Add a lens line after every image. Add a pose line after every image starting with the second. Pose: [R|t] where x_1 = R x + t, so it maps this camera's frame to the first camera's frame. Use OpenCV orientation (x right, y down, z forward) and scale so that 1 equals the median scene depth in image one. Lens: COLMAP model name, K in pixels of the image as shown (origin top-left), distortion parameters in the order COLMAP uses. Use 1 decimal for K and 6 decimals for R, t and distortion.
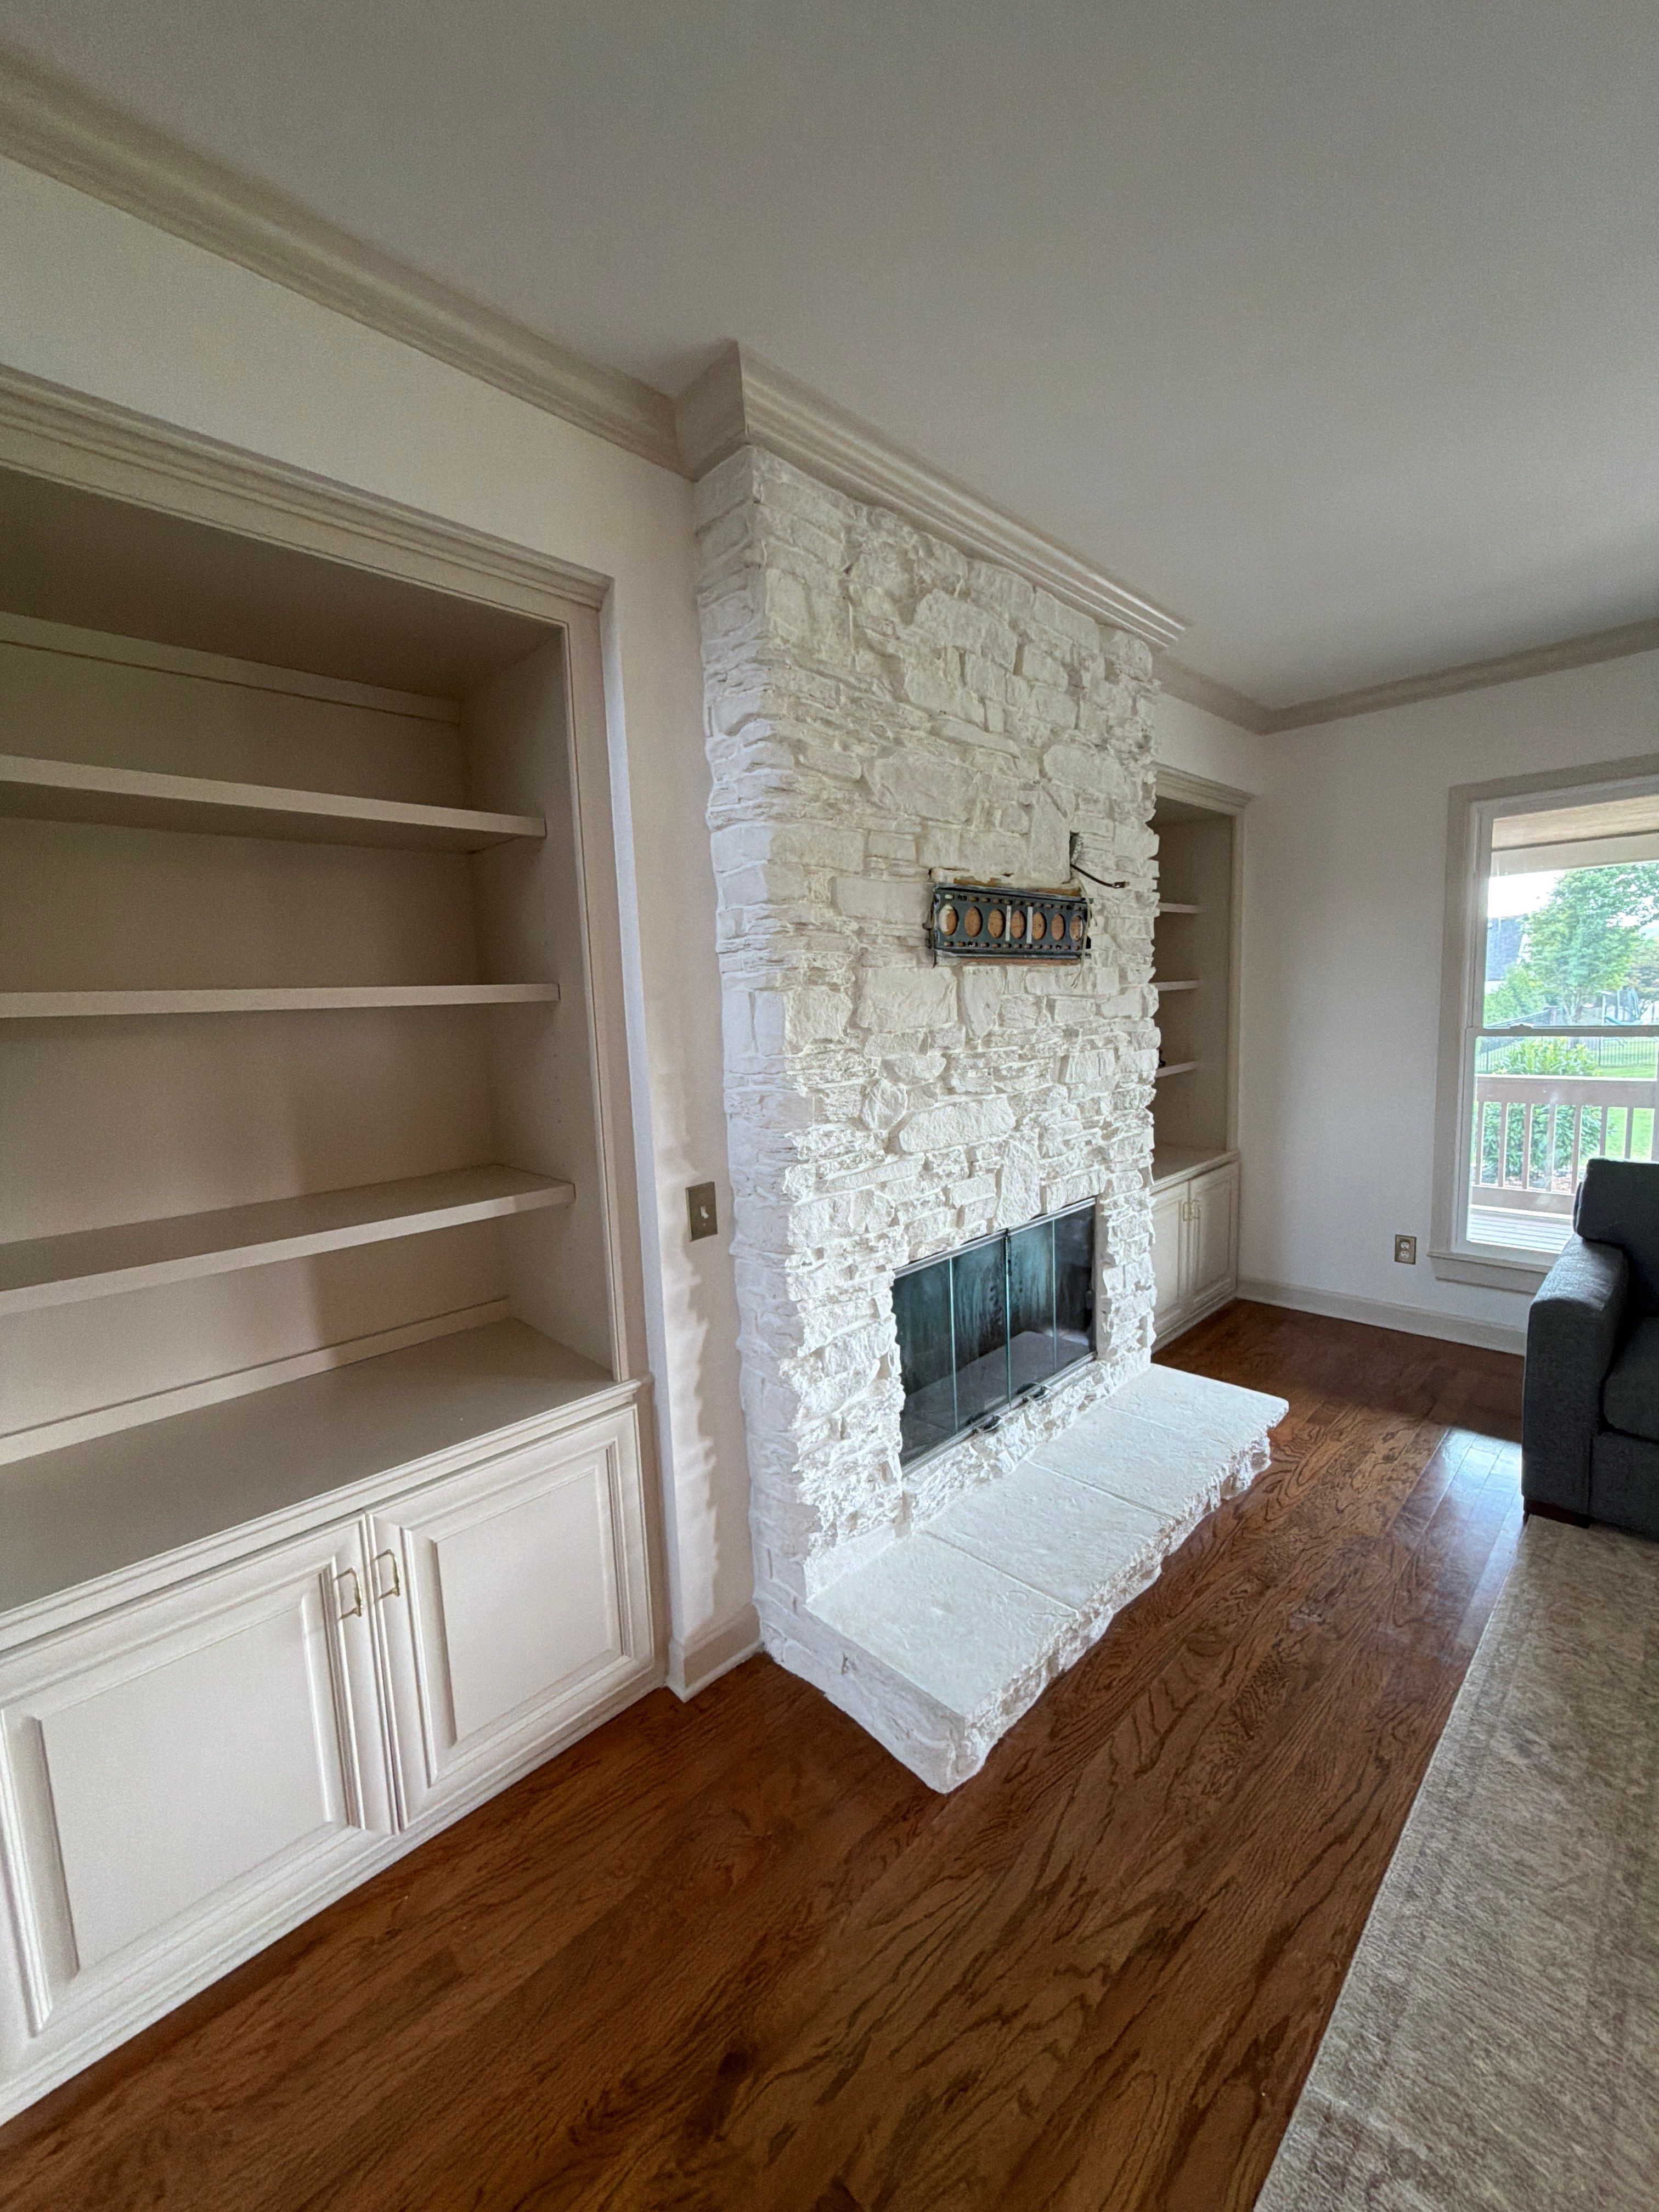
lens RADIAL K [[891.8, 0, 836.4], [0, 891.8, 1104.6], [0, 0, 1]] dist [0.000688, -0.000110]
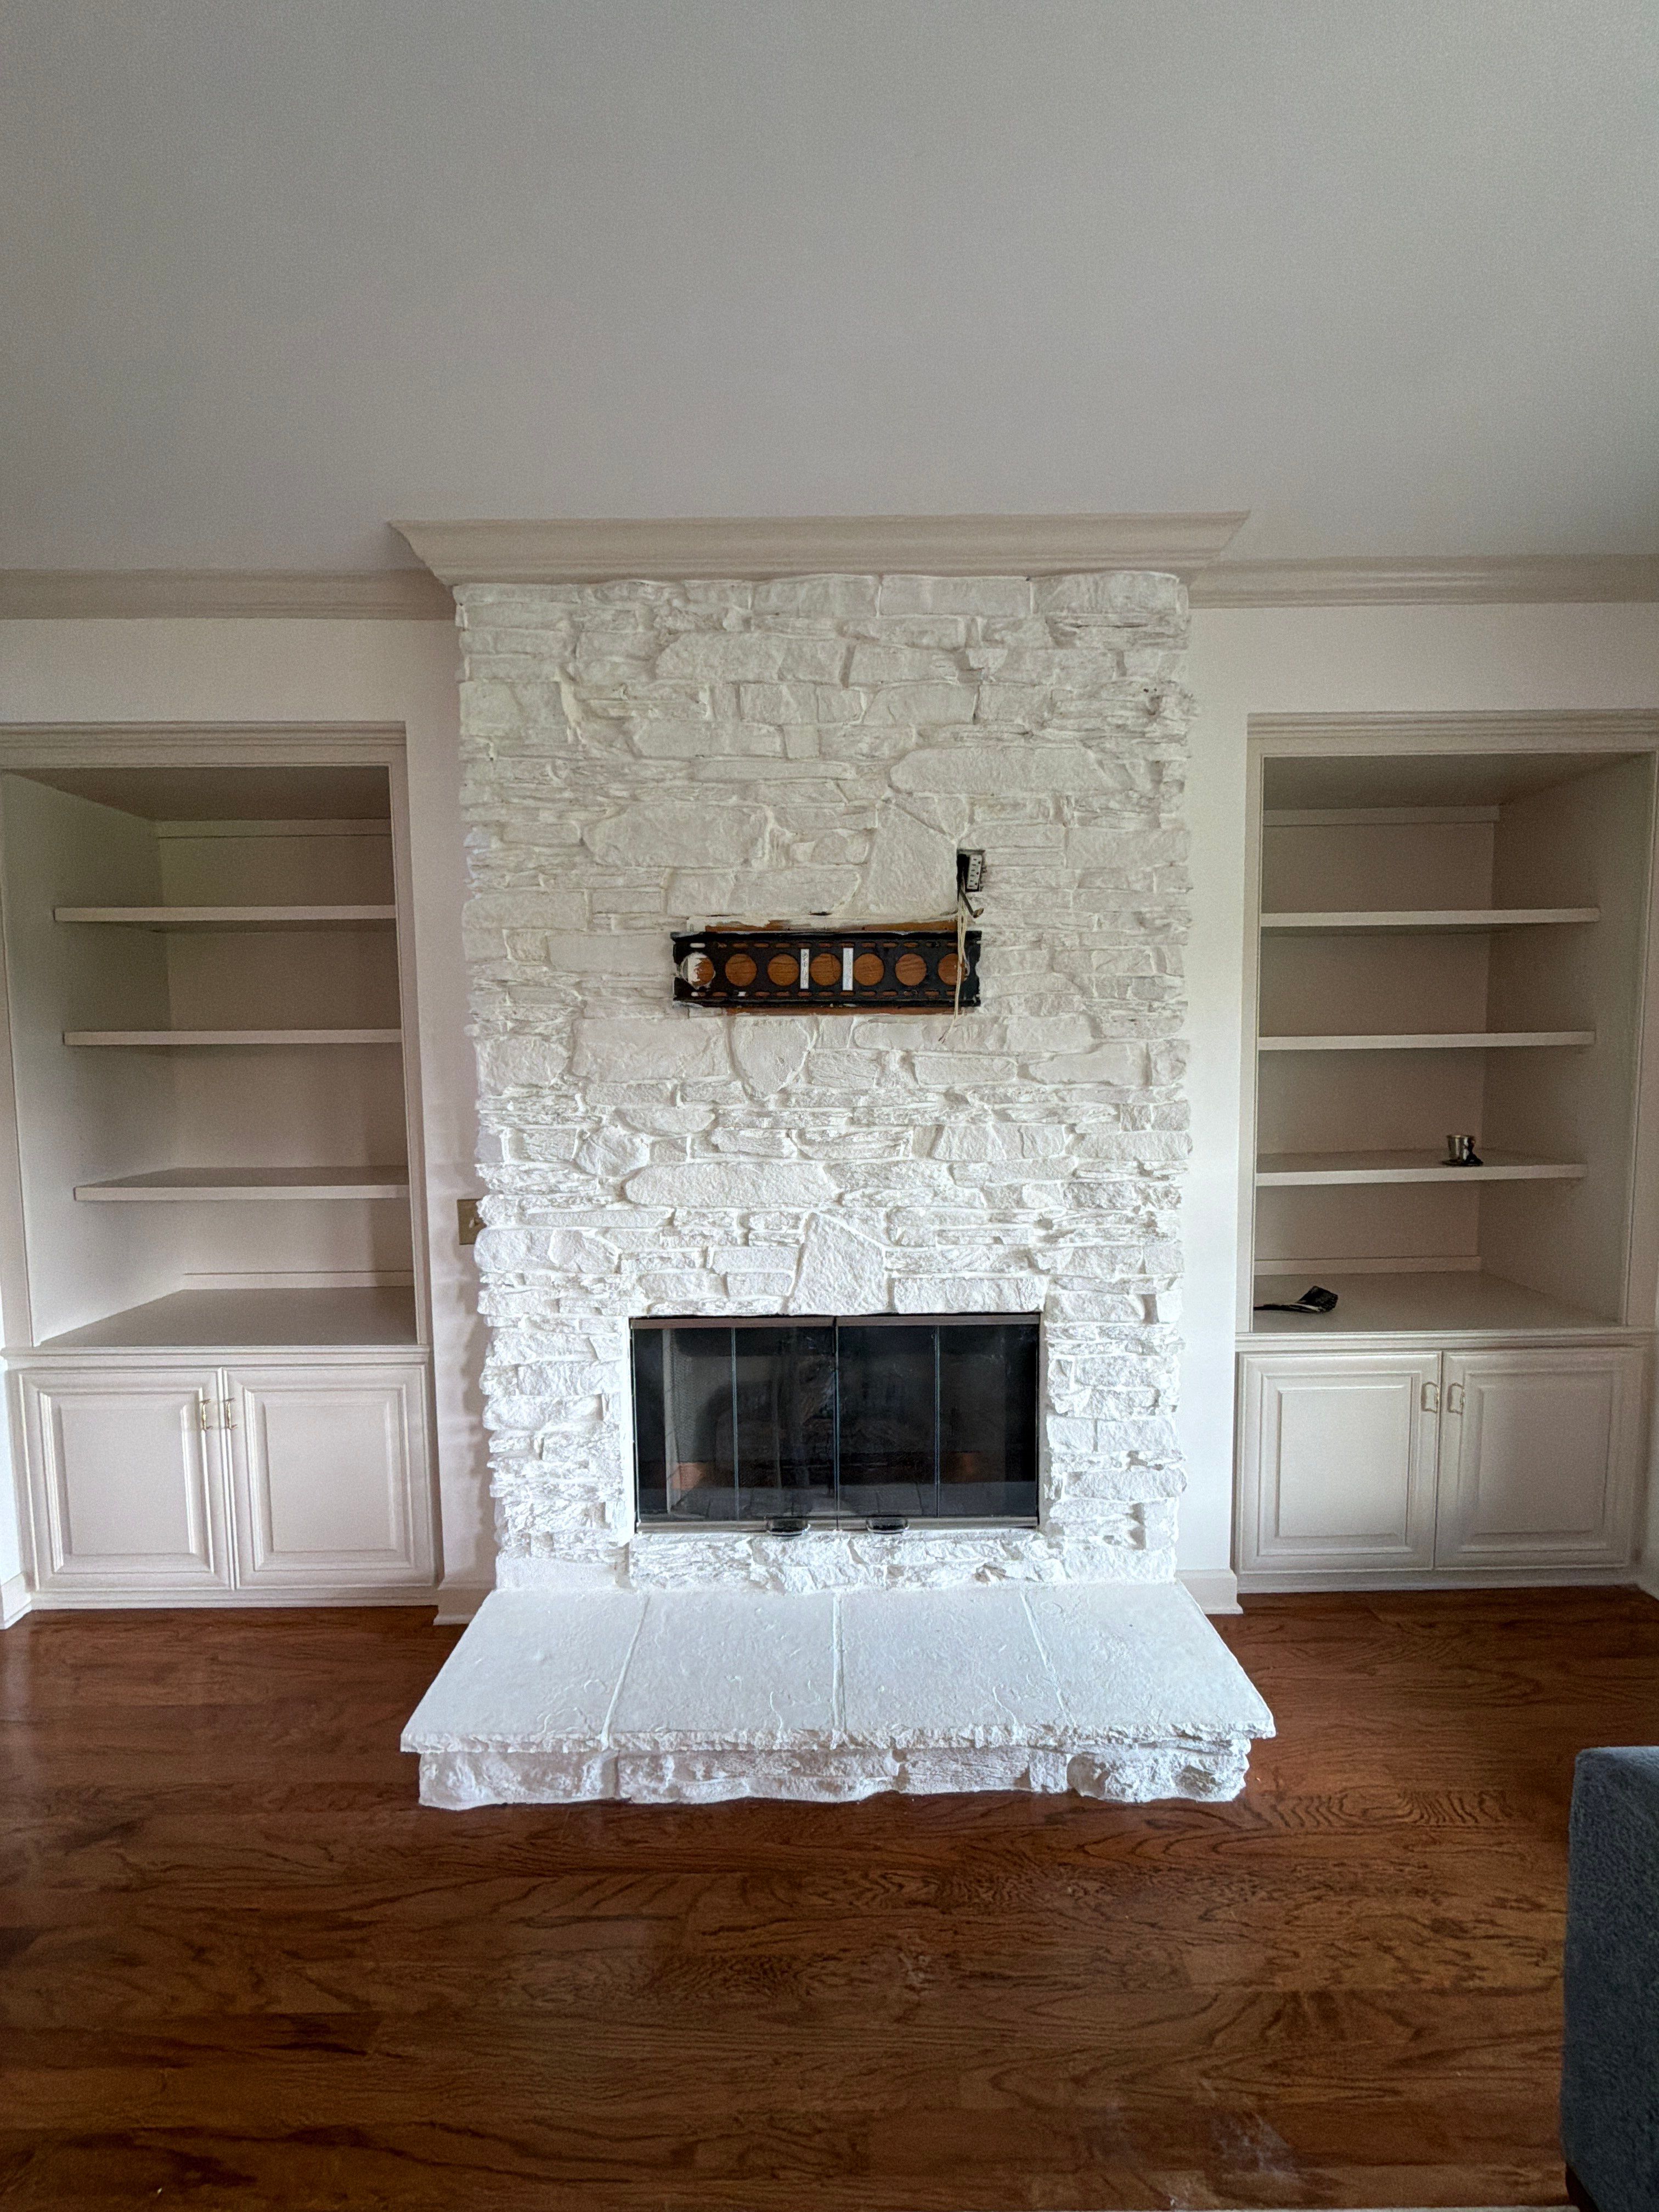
lens RADIAL K [[891.8, 0, 834.8], [0, 891.8, 1106.4], [0, 0, 1]] dist [0.000688, -0.000110]
pose [[0.712378, 0.079836, -0.697240, 0.909410], [-0.101324, 0.994799, 0.010384, -0.085434], [0.694443, 0.063250, 0.716763, 0.425001]]
